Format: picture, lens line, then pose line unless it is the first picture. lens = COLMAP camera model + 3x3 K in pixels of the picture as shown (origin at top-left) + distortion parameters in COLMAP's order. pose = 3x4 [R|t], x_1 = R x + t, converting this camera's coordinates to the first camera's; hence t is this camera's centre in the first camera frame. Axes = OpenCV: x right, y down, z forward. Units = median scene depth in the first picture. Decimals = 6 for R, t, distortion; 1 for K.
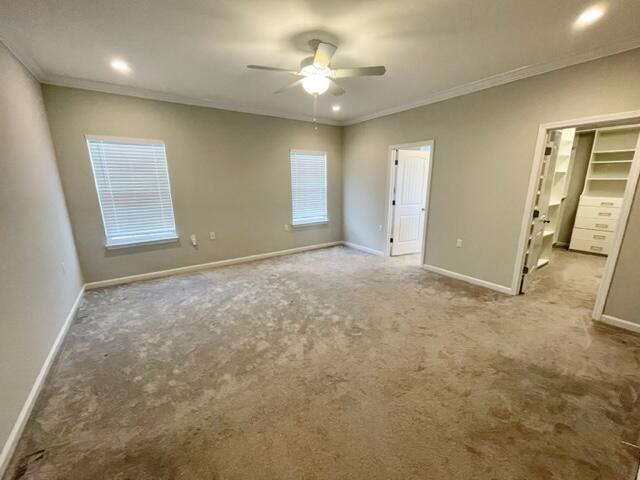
lens RADIAL K [[261.6, 0, 317.9], [0, 261.6, 240.9], [0, 0, 1]] dist [0.024726, -0.000733]
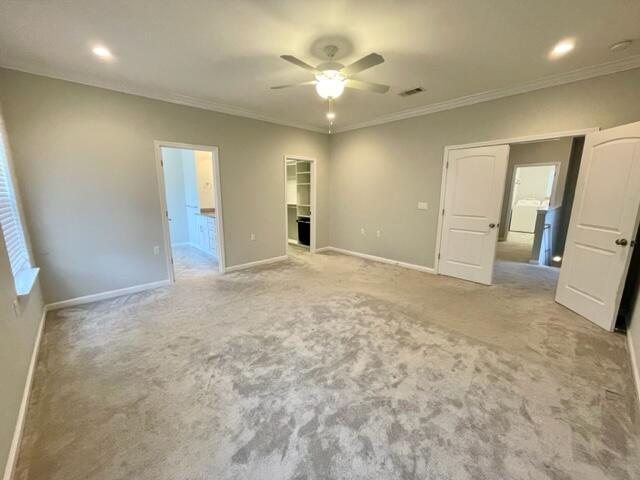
lens RADIAL K [[261.6, 0, 317.3], [0, 261.6, 239.5], [0, 0, 1]] dist [0.024726, -0.000733]
pose [[-0.133439, -0.182368, 0.974133, -0.671896], [0.224053, 0.951924, 0.208902, -0.163430], [-0.965398, 0.246134, -0.086164, 0.778772]]
